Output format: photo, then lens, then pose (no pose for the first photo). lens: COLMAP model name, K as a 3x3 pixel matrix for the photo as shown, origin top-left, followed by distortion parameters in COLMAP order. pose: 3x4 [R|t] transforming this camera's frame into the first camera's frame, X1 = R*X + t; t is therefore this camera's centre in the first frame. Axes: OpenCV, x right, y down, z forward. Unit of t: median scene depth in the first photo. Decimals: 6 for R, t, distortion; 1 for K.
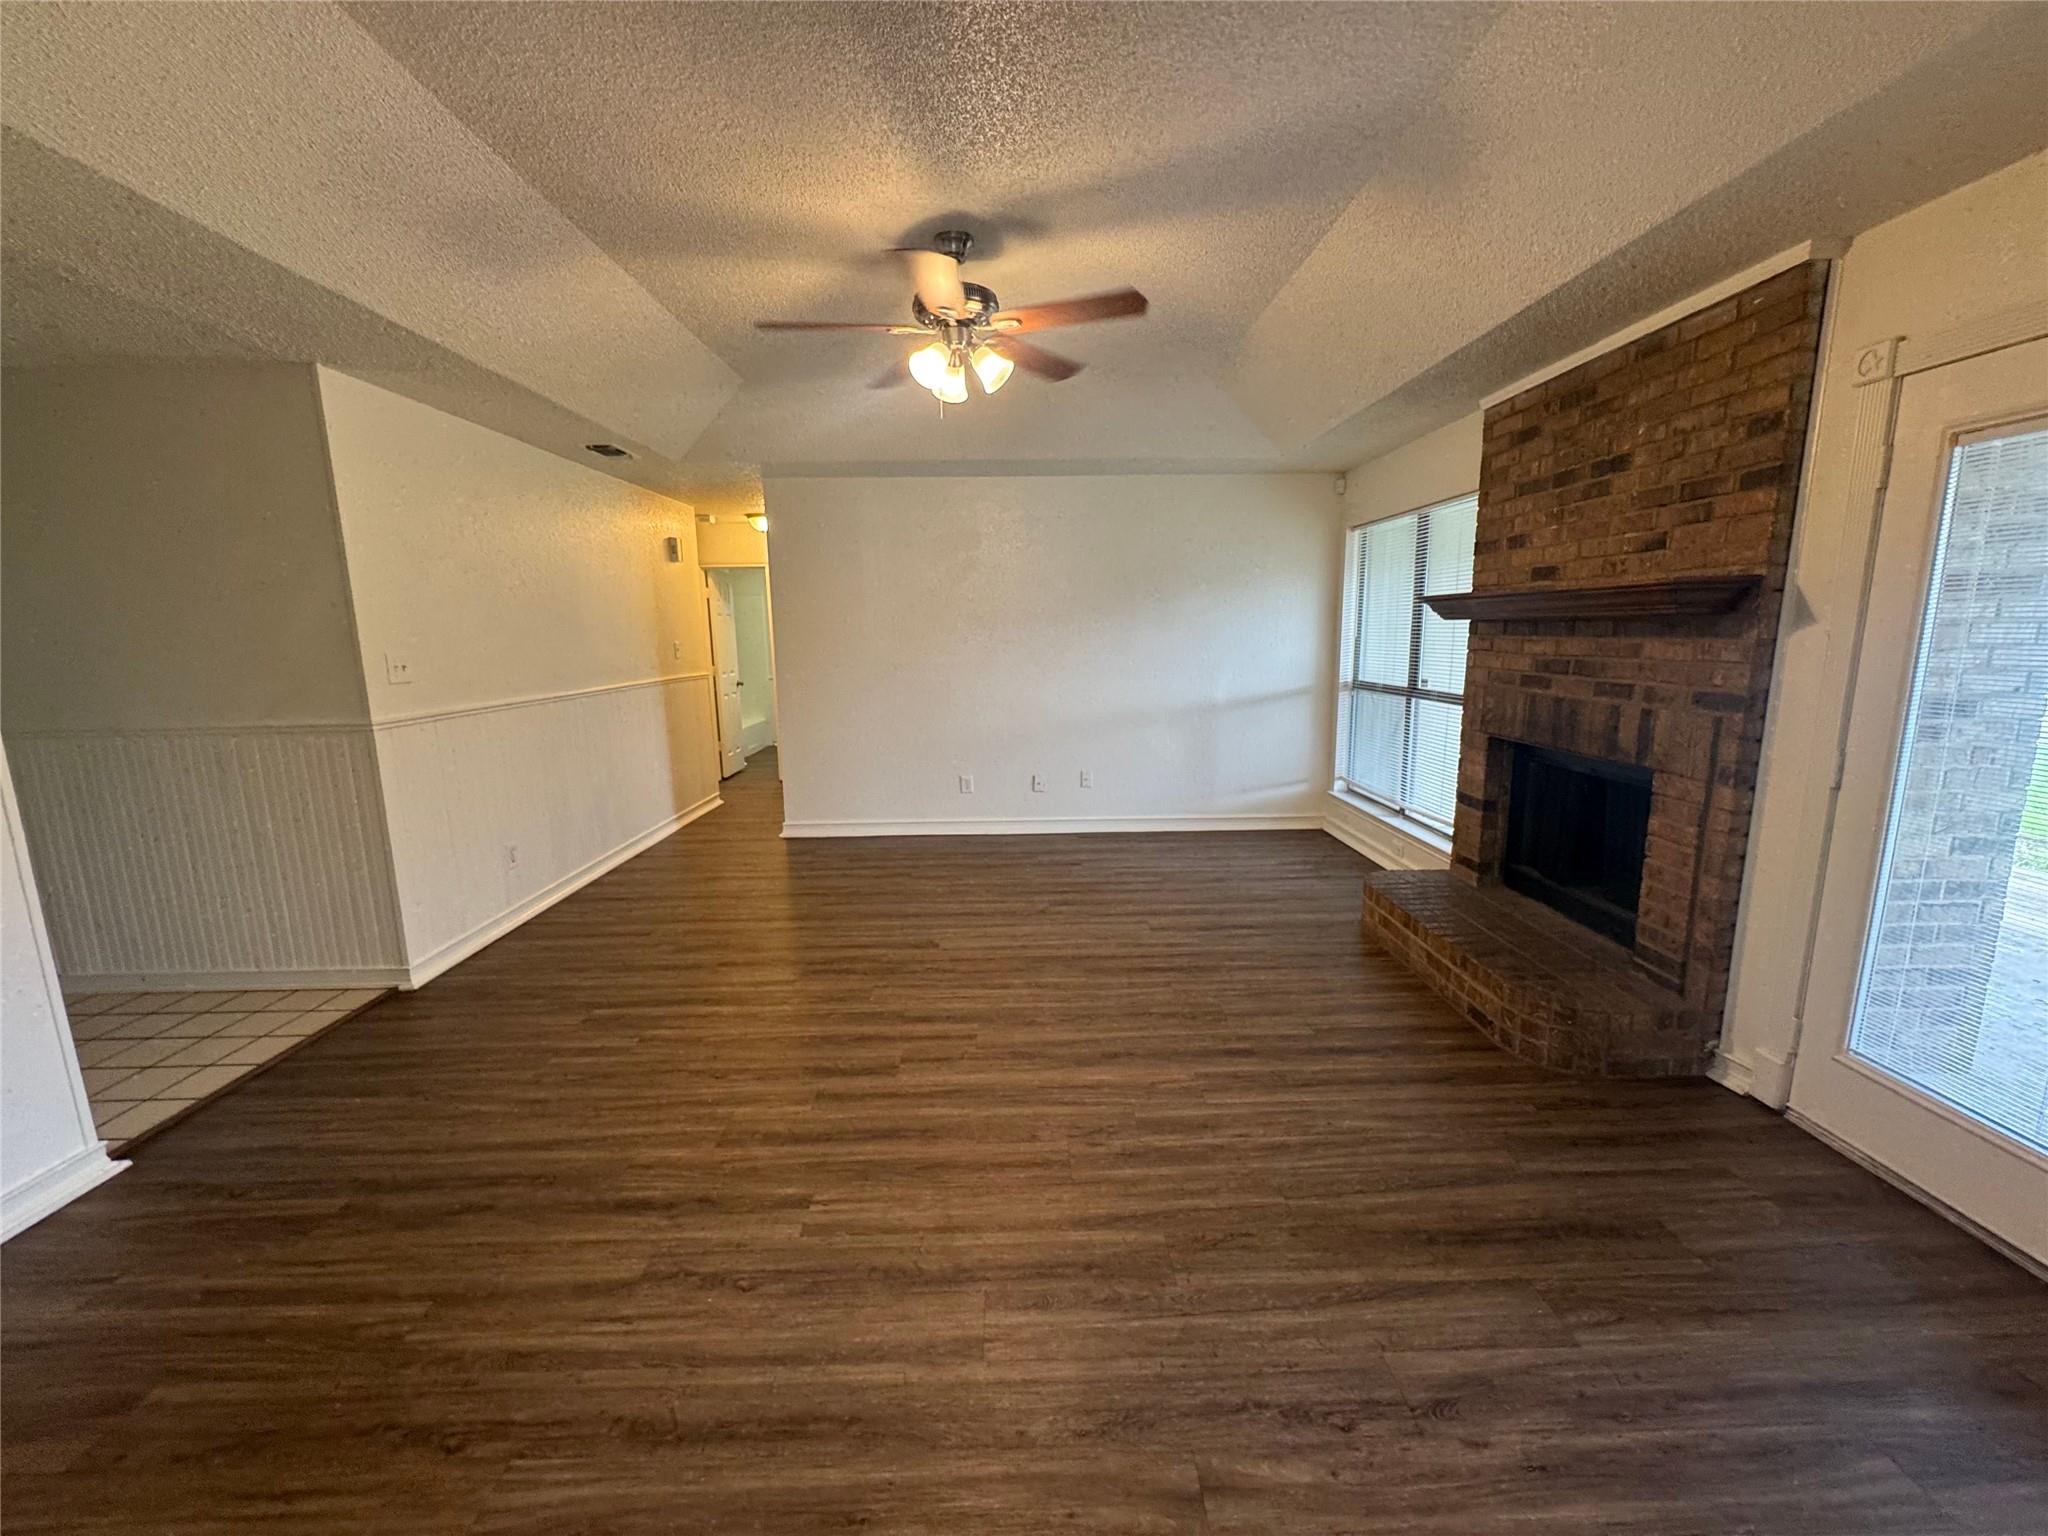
lens RADIAL K [[814.6, 0, 1024.0], [0, 814.6, 768.0], [0, 0, 1]] dist [-0.001117, -0.000693]
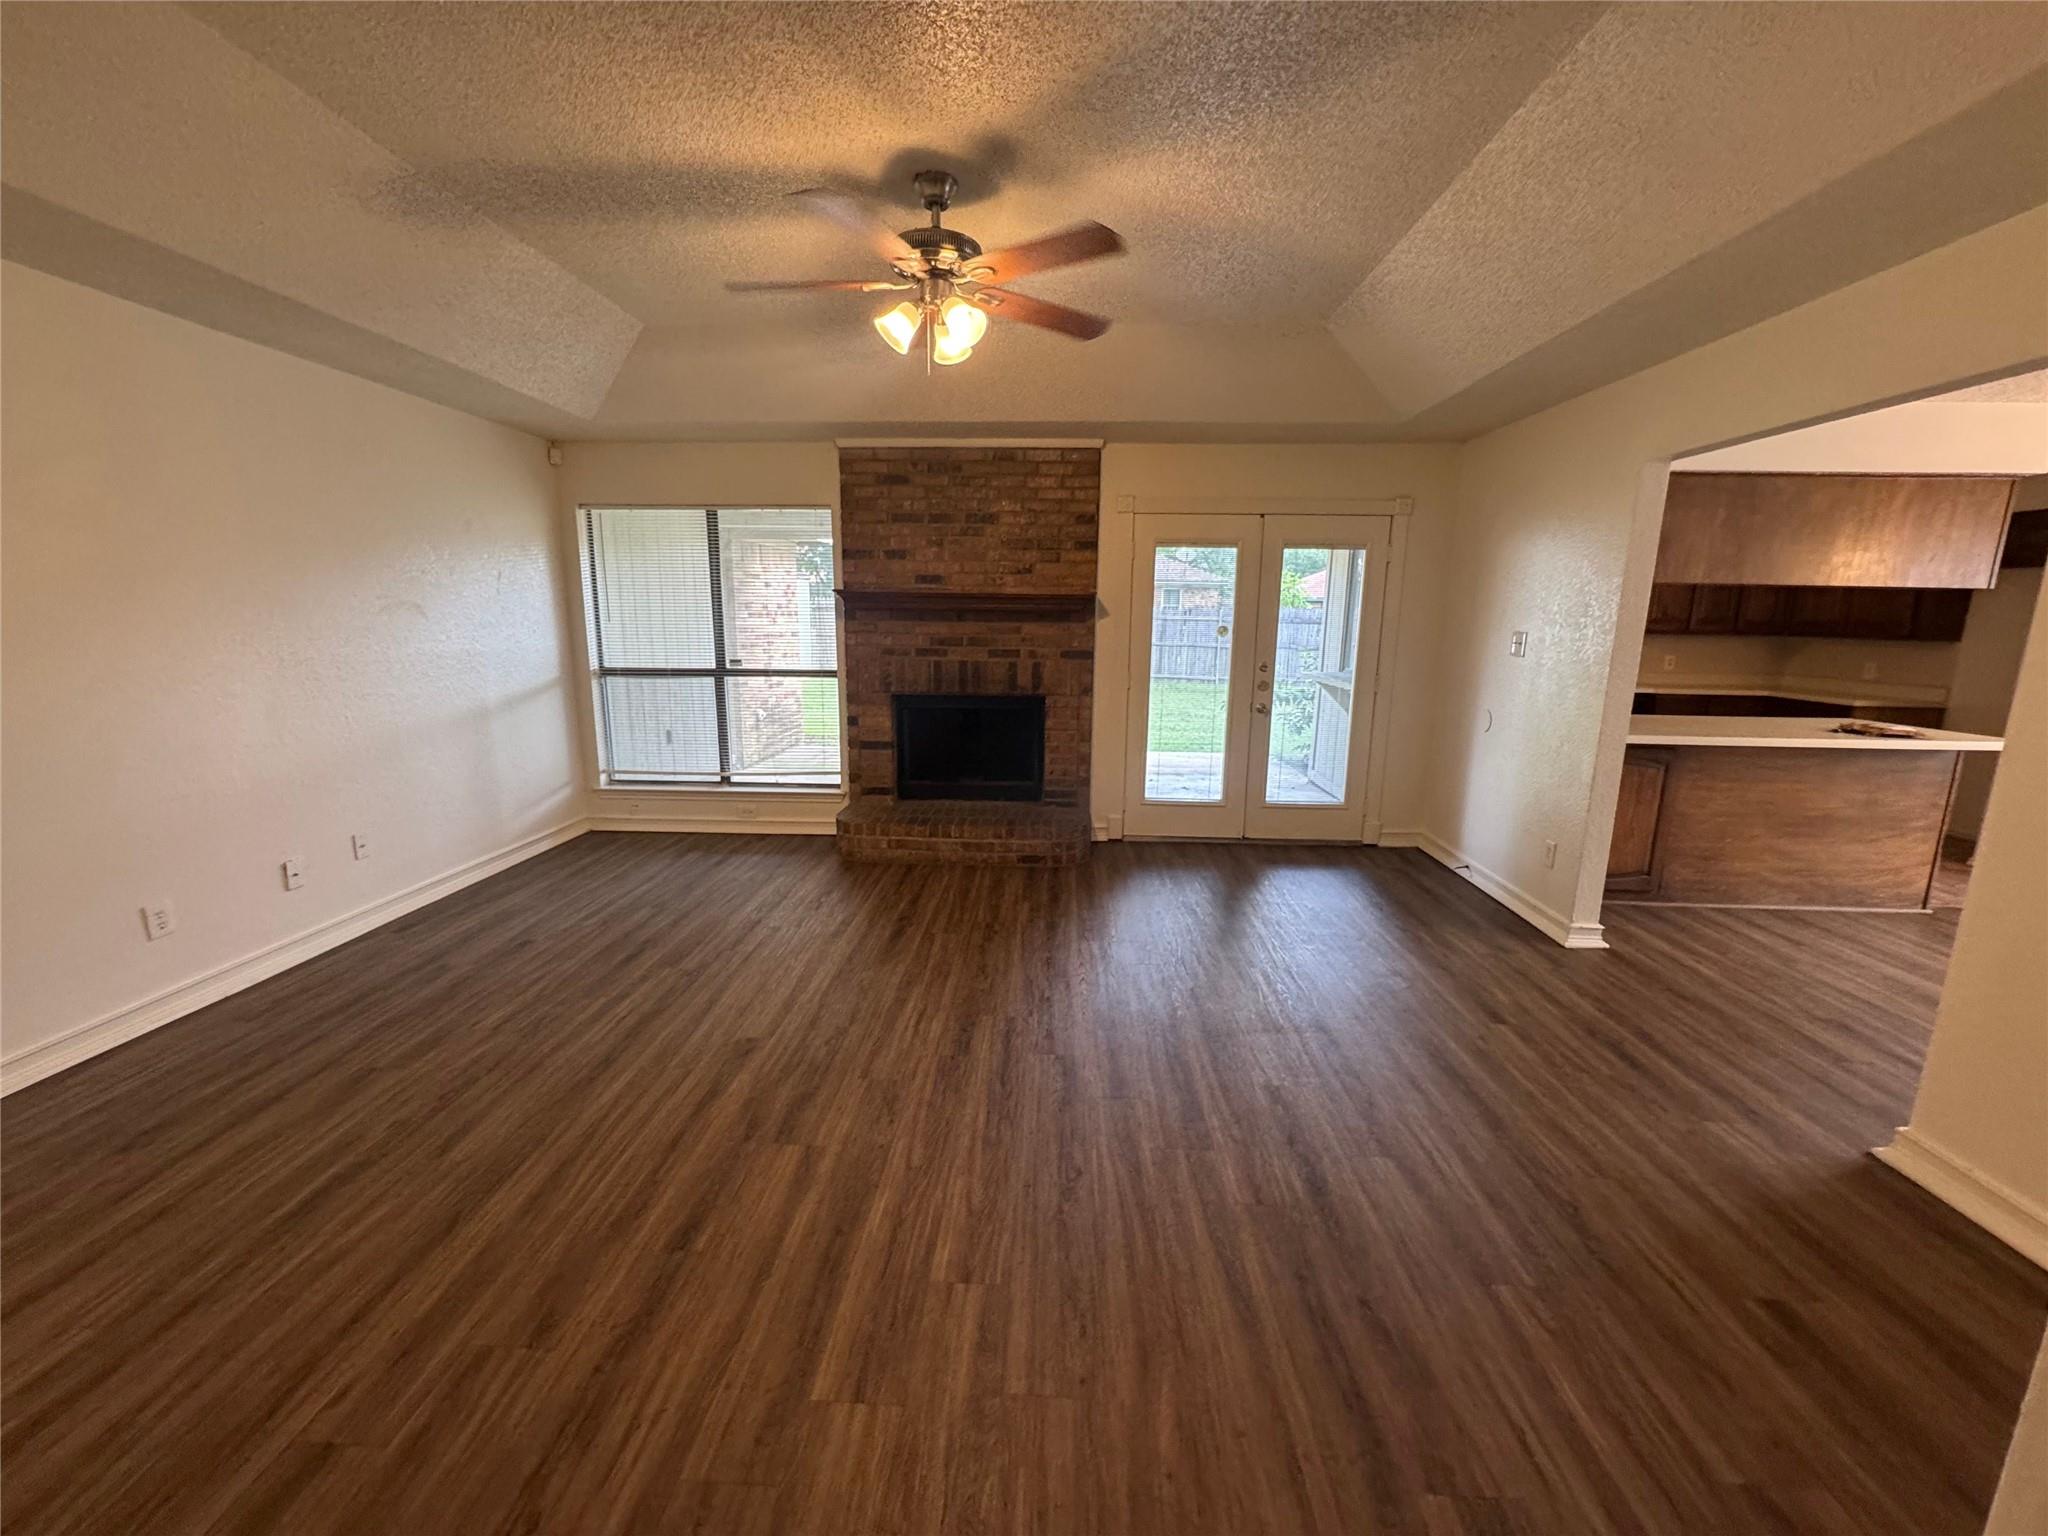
lens RADIAL K [[816.3, 0, 1024.0], [0, 816.3, 768.0], [0, 0, 1]] dist [0.000621, 0.000324]
pose [[0.069009, -0.173679, 0.982382, -0.925550], [0.156963, 0.974354, 0.161233, -0.122671], [-0.985190, 0.143071, 0.094501, 0.776466]]
